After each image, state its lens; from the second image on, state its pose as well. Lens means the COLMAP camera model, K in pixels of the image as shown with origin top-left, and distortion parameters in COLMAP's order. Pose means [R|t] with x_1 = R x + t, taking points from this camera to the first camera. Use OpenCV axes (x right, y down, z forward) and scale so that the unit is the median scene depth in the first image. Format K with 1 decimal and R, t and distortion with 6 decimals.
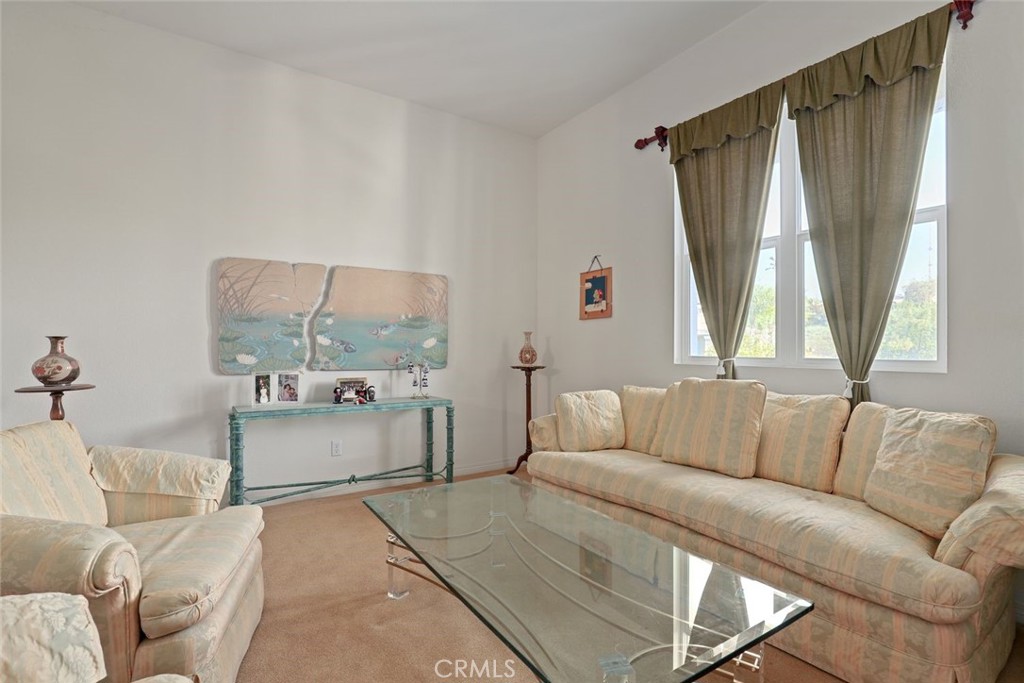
lens RADIAL K [[488.5, 0, 512.0], [0, 488.5, 341.5], [0, 0, 1]] dist [-0.010605, 0.000596]
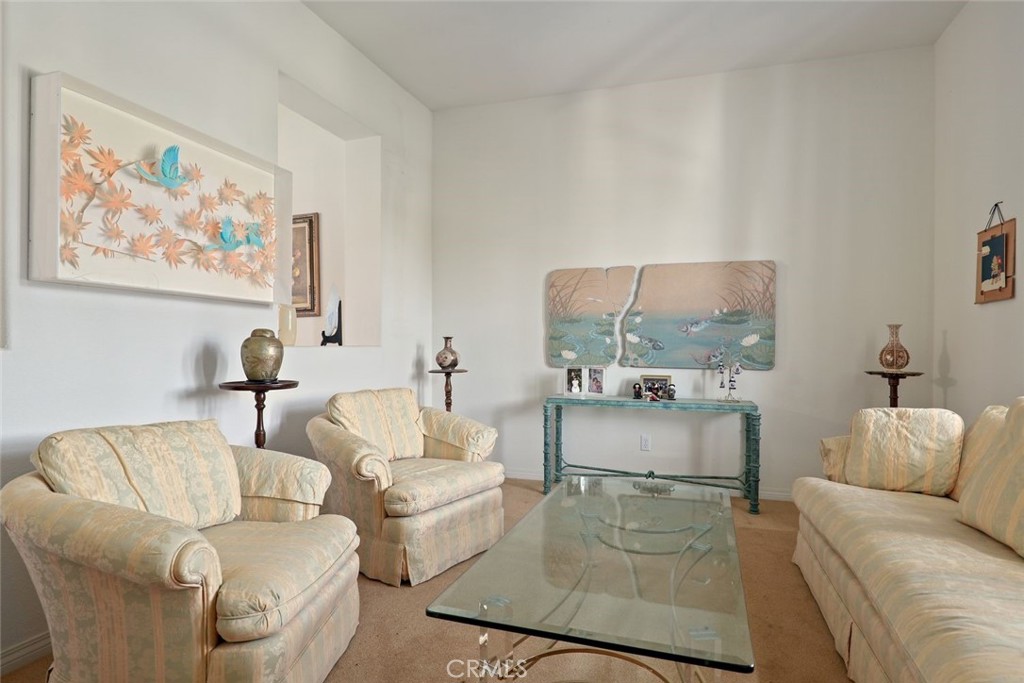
lens RADIAL K [[567.4, 0, 512.0], [0, 567.4, 341.5], [0, 0, 1]] dist [-0.000973, 0.000451]
pose [[0.613888, -0.002013, -0.789391, 0.426646], [0.005572, 0.999983, 0.001783, 0.001229], [0.789374, -0.005493, 0.613888, 0.048163]]
